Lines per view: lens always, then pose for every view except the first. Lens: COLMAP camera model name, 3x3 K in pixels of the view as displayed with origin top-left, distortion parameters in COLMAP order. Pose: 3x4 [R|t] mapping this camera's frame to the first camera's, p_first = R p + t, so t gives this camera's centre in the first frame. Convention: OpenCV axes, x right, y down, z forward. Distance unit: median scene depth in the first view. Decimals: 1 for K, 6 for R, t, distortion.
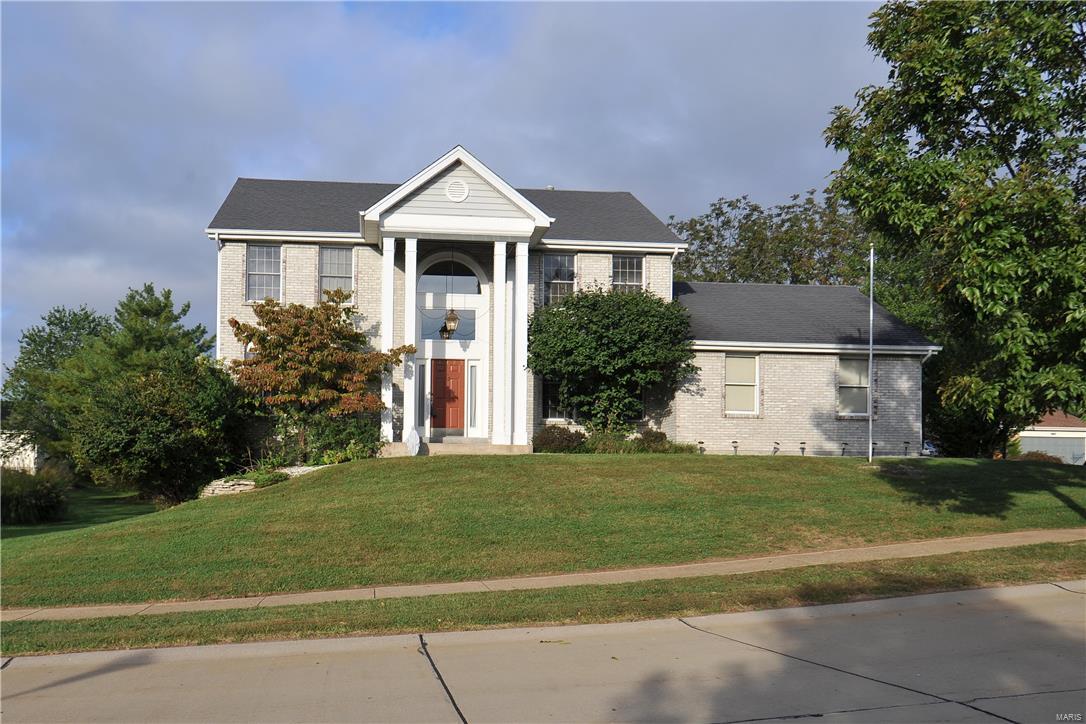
lens RADIAL K [[805.5, 0, 543.4], [0, 805.5, 422.2], [0, 0, 1]] dist [-0.006418, -0.002804]
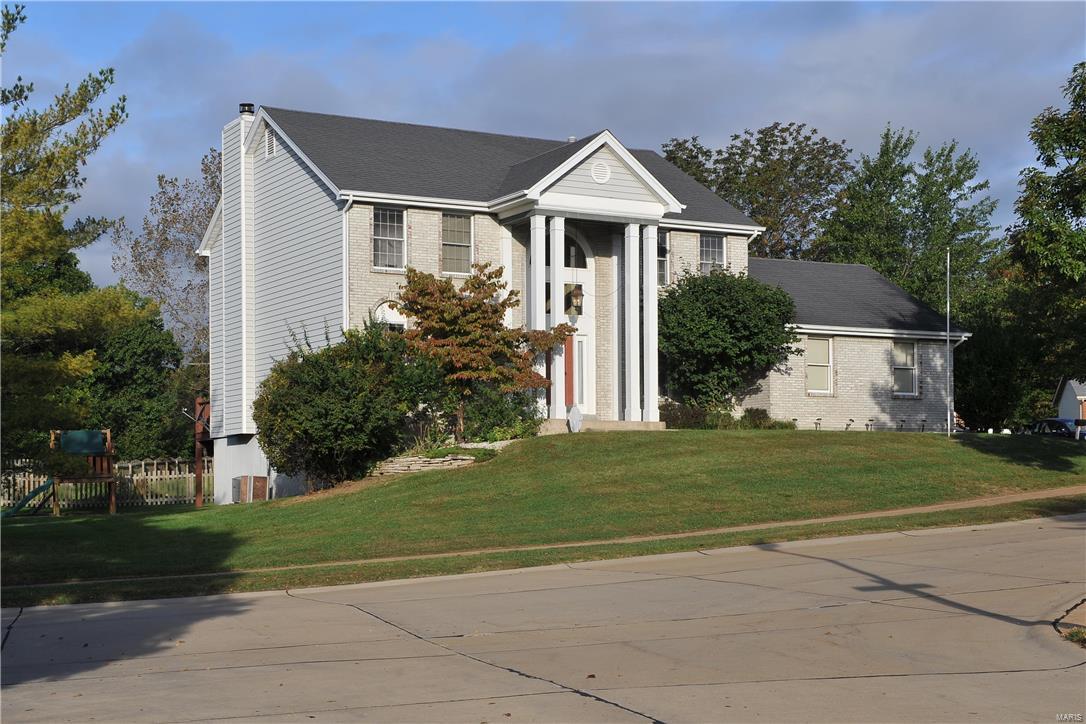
lens RADIAL K [[1422.3, 0, 543.0], [0, 1422.3, 362.0], [0, 0, 1]] dist [0.025298, 0.053690]
pose [[0.925381, 0.016525, 0.378677, -0.811876], [-0.010087, 0.999769, -0.018978, -0.011348], [-0.378903, 0.013742, 0.925334, -0.608562]]
